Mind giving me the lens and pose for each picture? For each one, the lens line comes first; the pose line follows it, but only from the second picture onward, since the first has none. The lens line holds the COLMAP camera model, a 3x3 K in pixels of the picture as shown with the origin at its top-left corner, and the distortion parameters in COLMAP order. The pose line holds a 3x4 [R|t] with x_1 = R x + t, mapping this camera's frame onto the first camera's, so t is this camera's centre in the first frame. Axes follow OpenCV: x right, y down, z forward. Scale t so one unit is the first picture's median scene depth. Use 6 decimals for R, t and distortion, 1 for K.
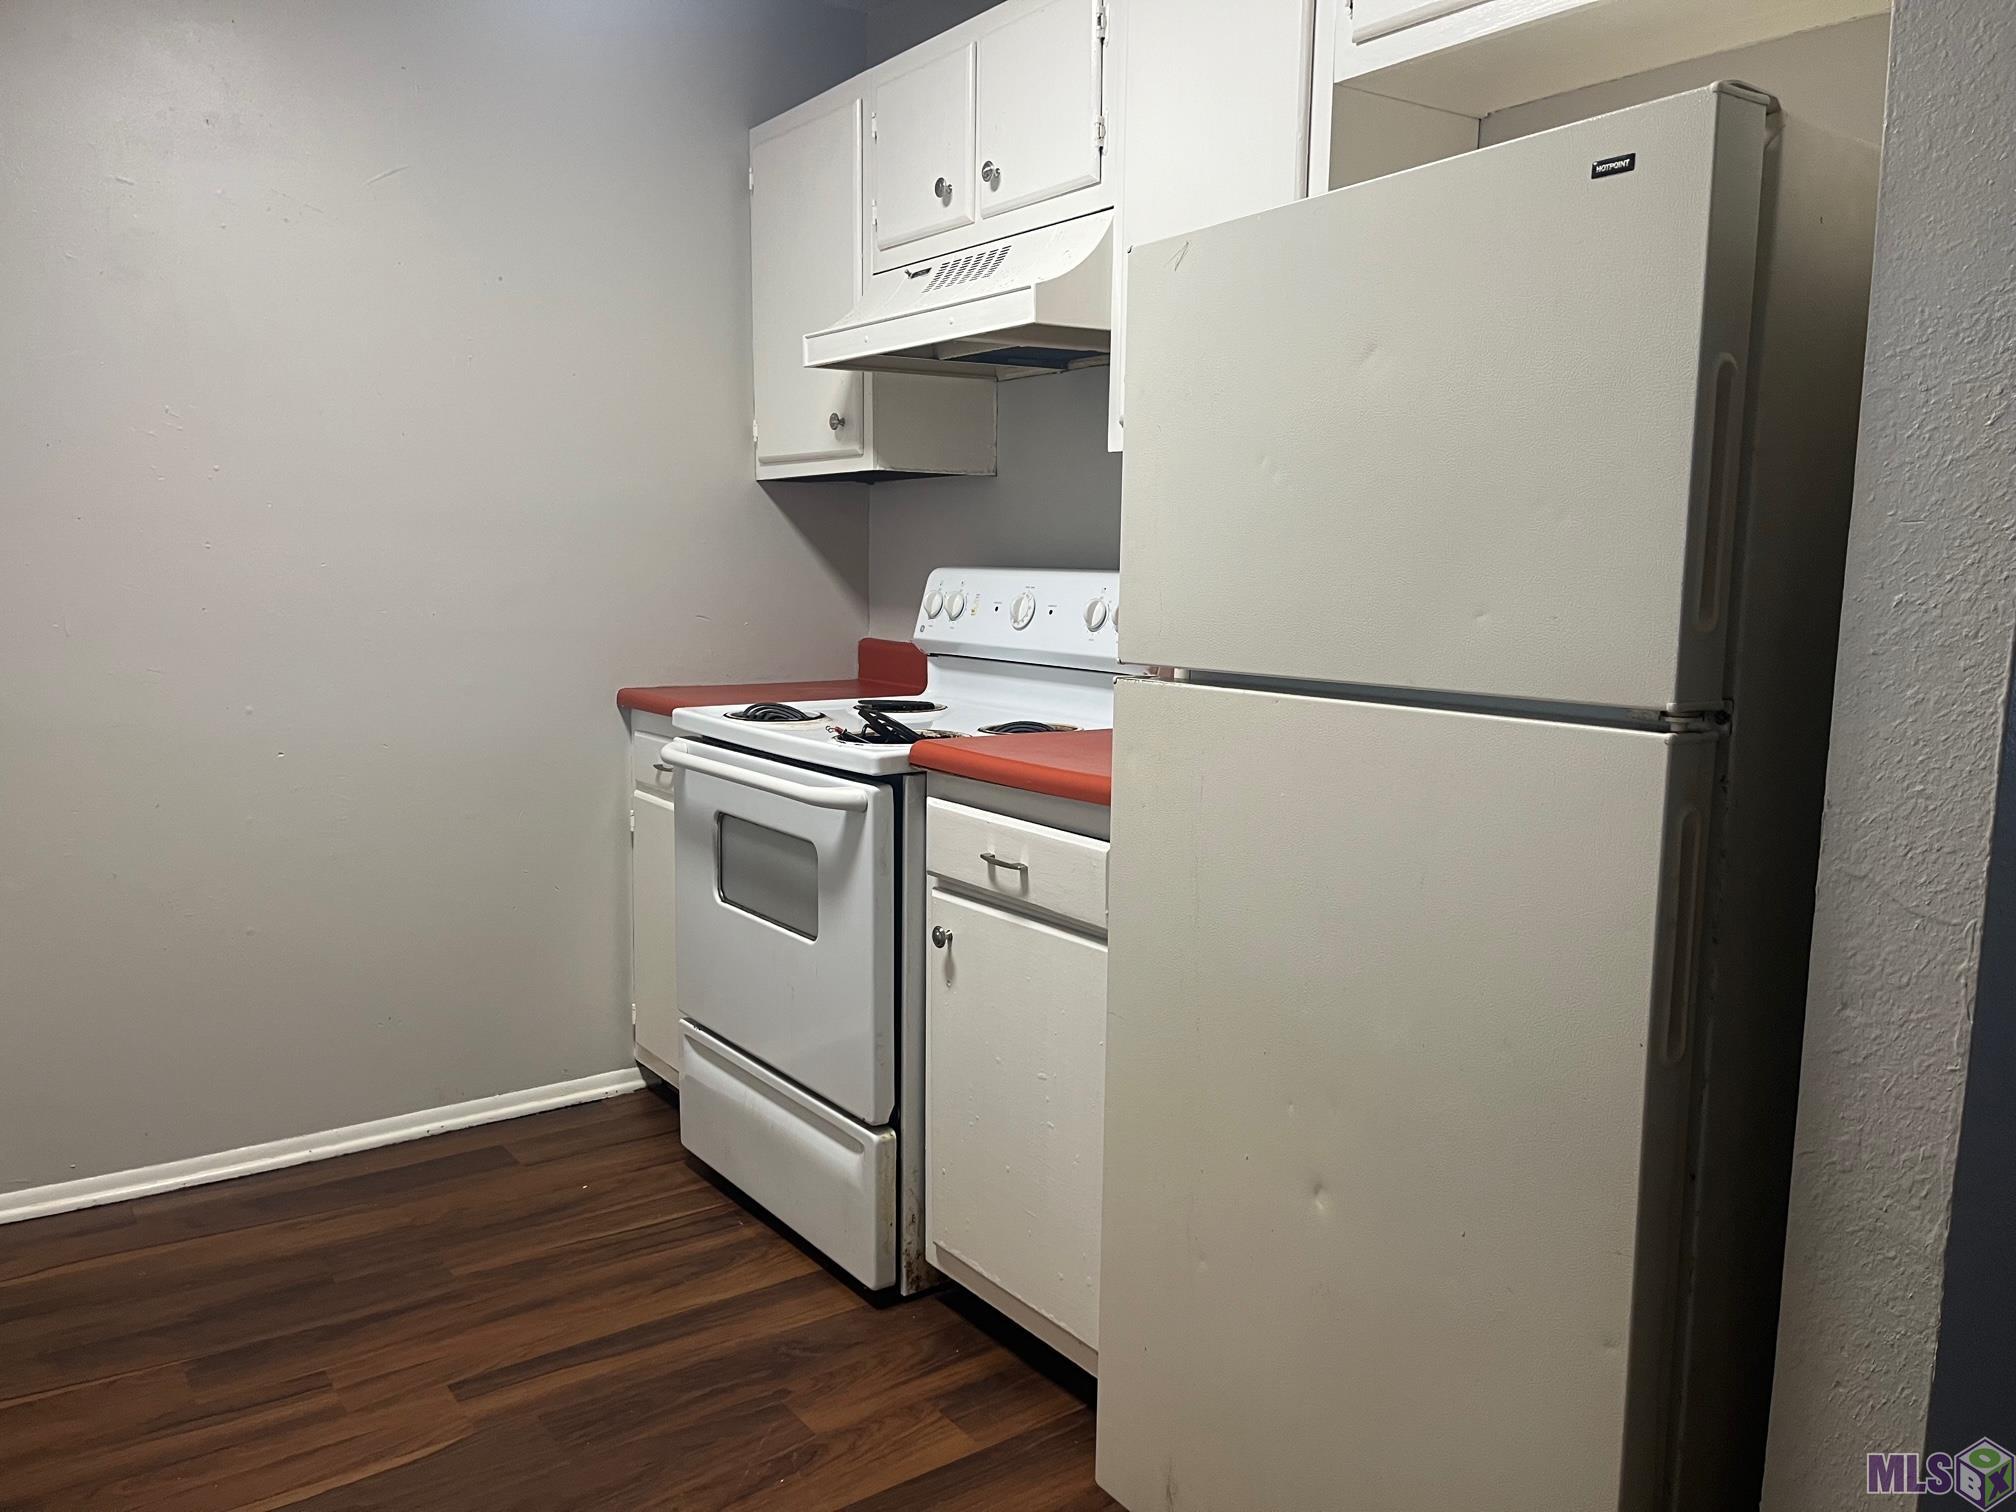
lens RADIAL K [[1527.2, 0, 1022.2], [0, 1527.2, 770.4], [0, 0, 1]] dist [0.010383, -0.045029]
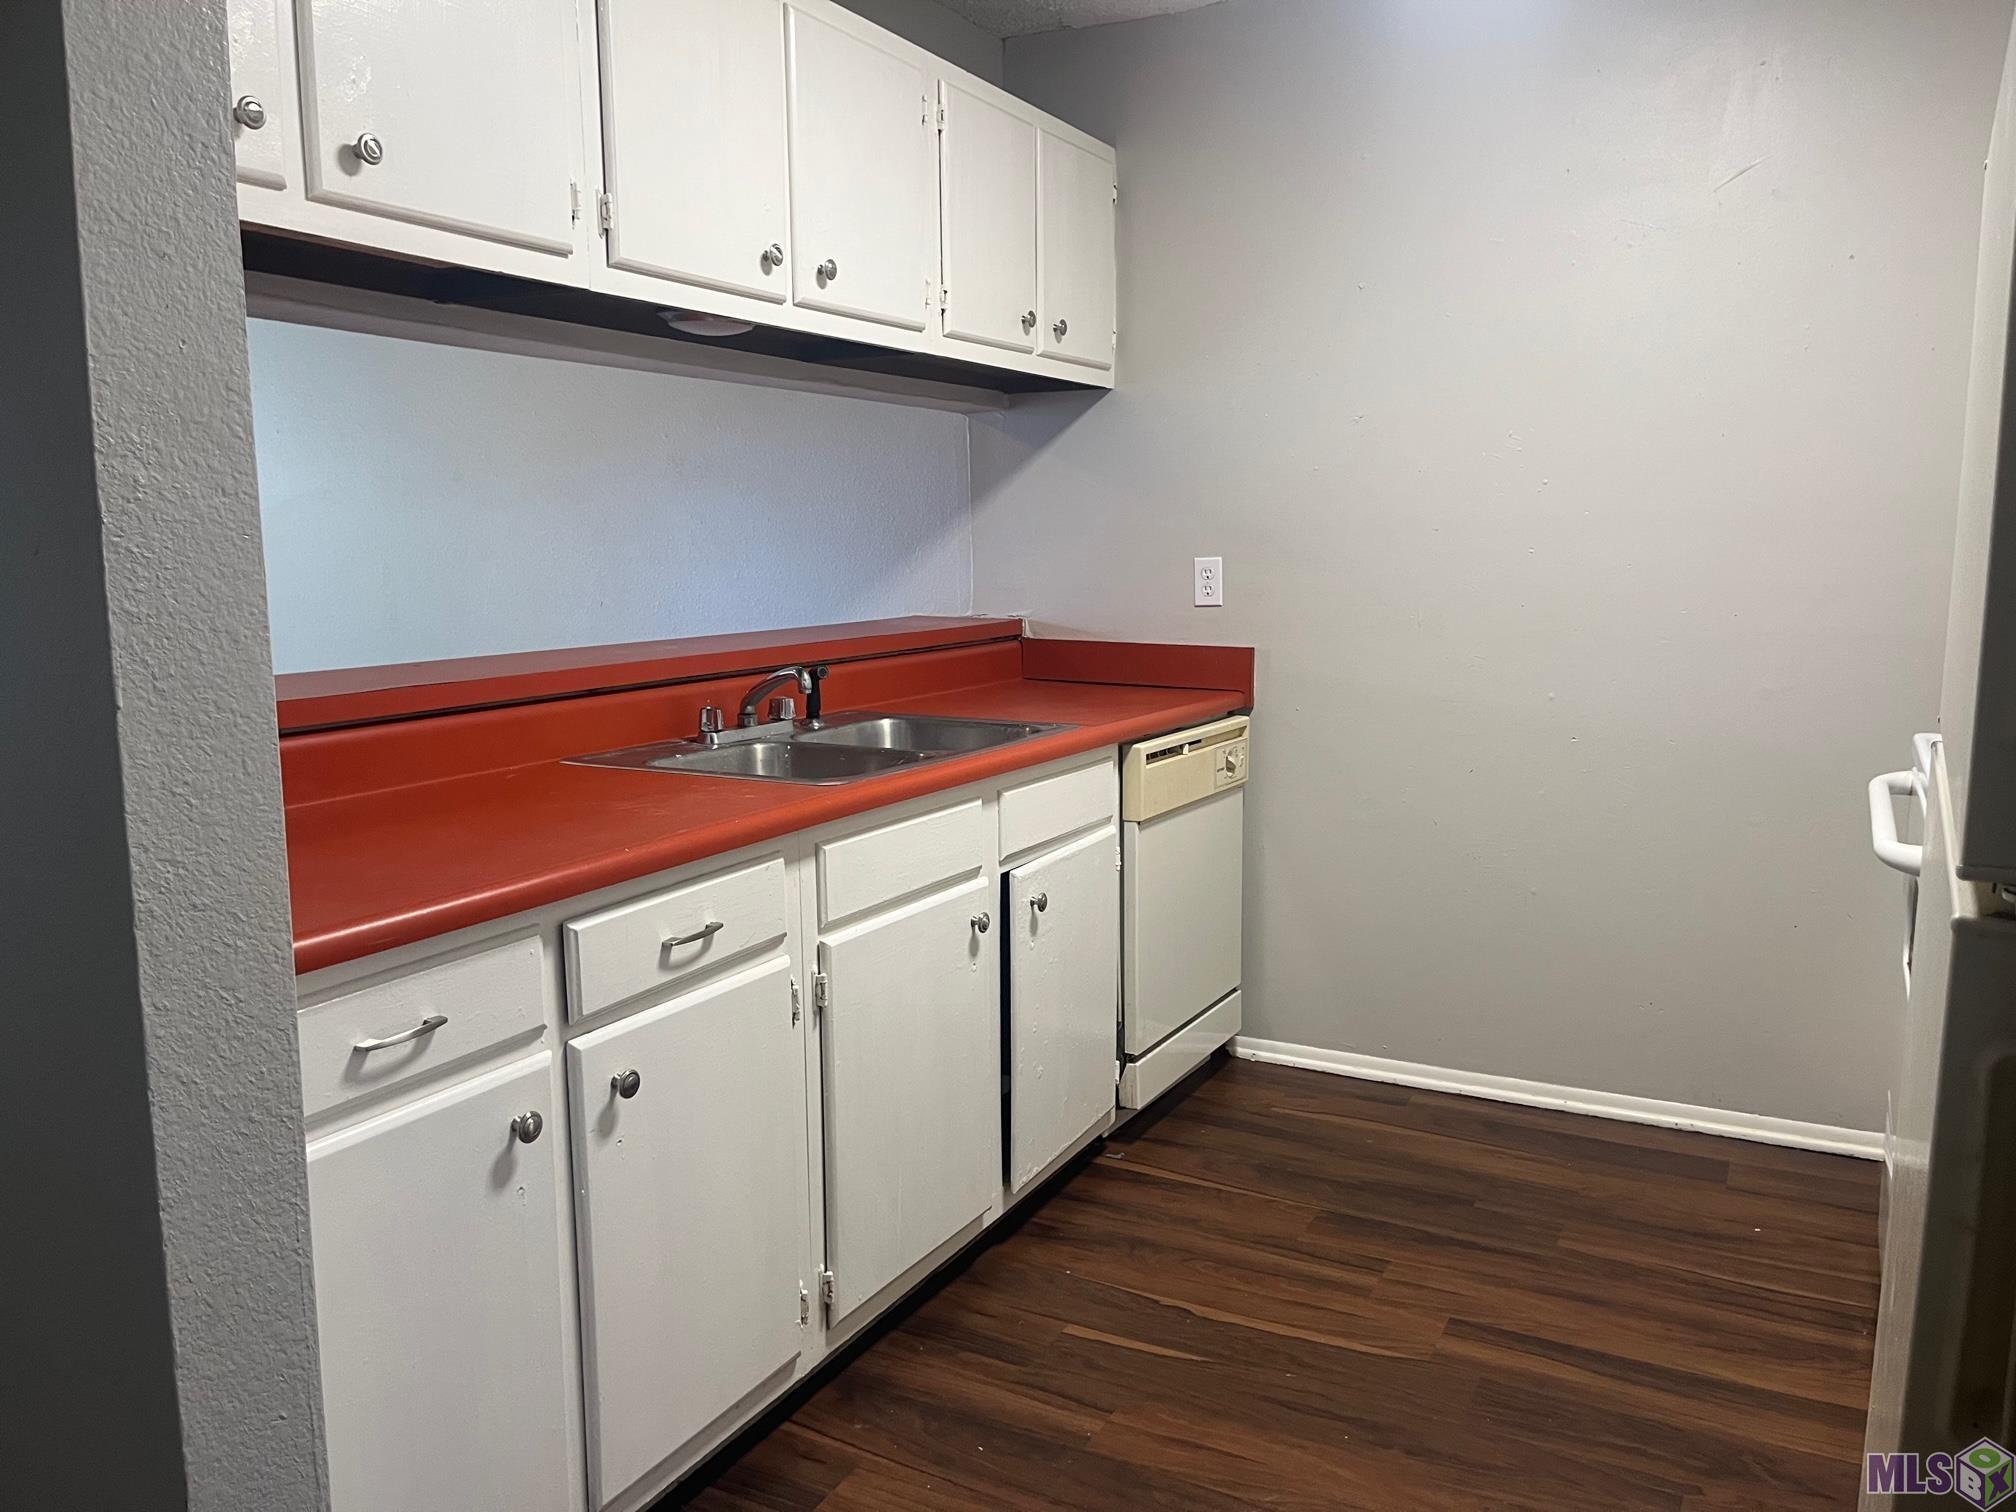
lens RADIAL K [[1527.2, 0, 1022.0], [0, 1527.2, 742.2], [0, 0, 1]] dist [0.010383, -0.045029]
pose [[0.410514, 0.109310, -0.905279, 0.418001], [-0.112157, 0.991303, 0.068837, -0.046916], [0.904930, 0.073275, 0.419204, 0.211715]]
